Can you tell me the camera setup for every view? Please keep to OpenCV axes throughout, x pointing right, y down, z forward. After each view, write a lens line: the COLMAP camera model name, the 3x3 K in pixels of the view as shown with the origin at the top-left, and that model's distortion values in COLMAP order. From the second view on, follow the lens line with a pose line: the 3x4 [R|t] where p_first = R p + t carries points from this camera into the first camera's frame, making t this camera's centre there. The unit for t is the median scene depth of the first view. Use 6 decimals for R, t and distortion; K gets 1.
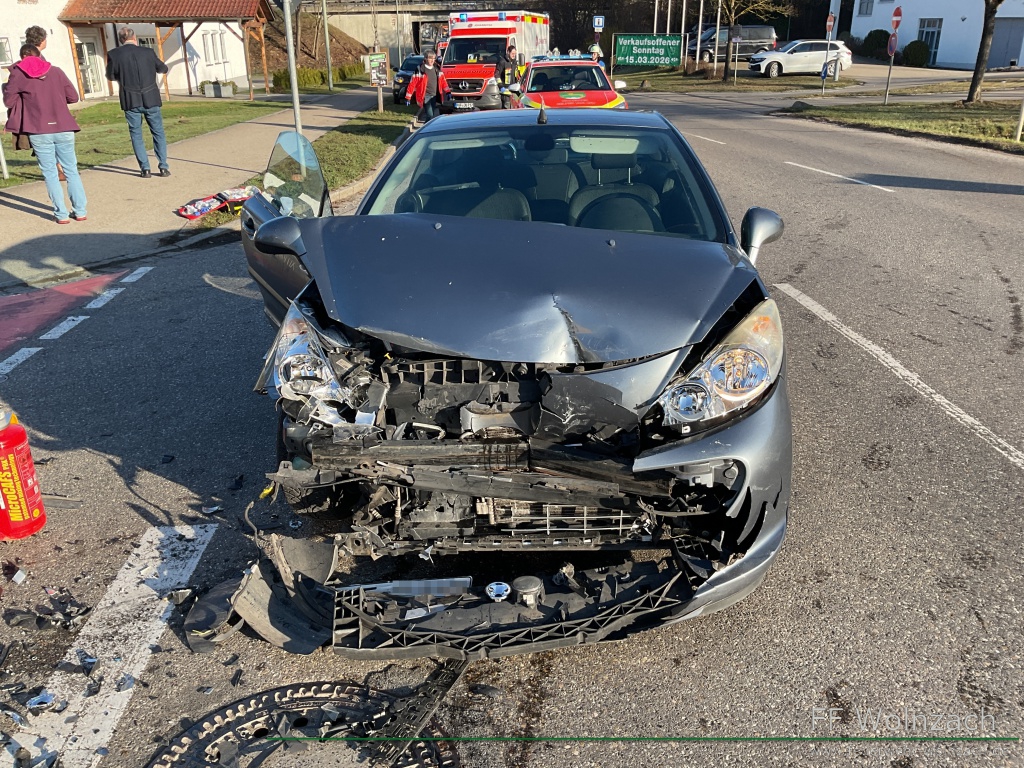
lens RADIAL K [[841.0, 0, 511.0], [0, 841.0, 363.5], [0, 0, 1]] dist [0.080309, -0.158512]
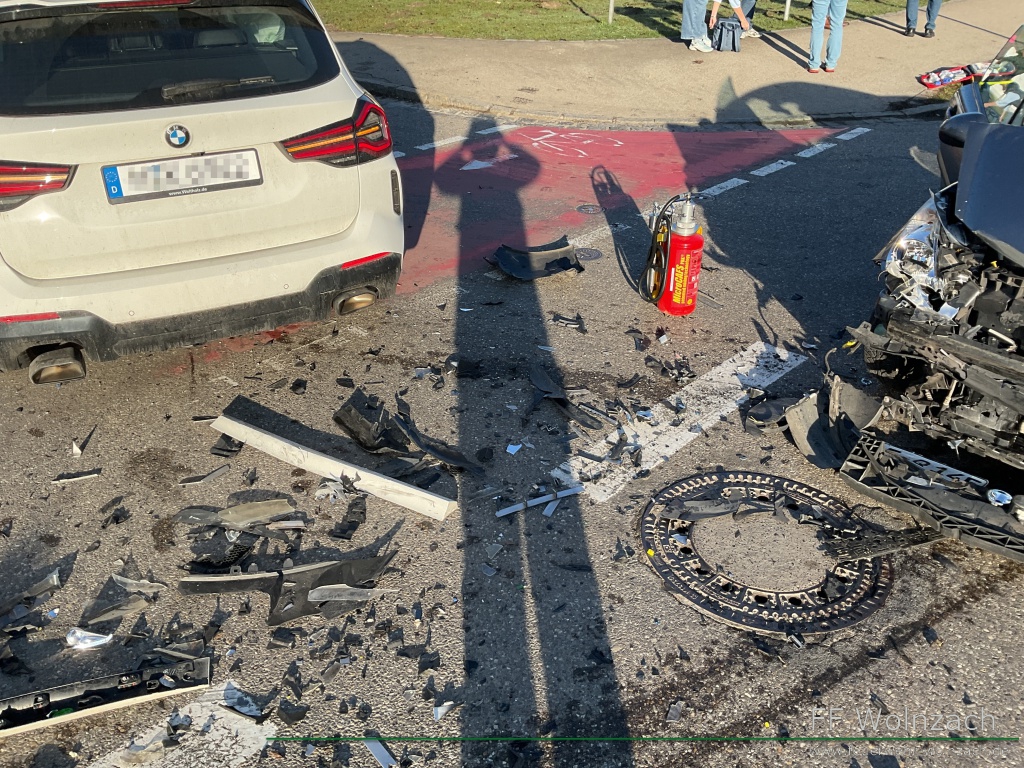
lens RADIAL K [[841.0, 0, 511.0], [0, 841.0, 363.5], [0, 0, 1]] dist [0.080309, -0.158512]
pose [[0.672401, 0.370615, -0.640719, 0.181251], [-0.261327, 0.928739, 0.262966, -0.014340], [0.692520, -0.009381, 0.721337, -0.208833]]
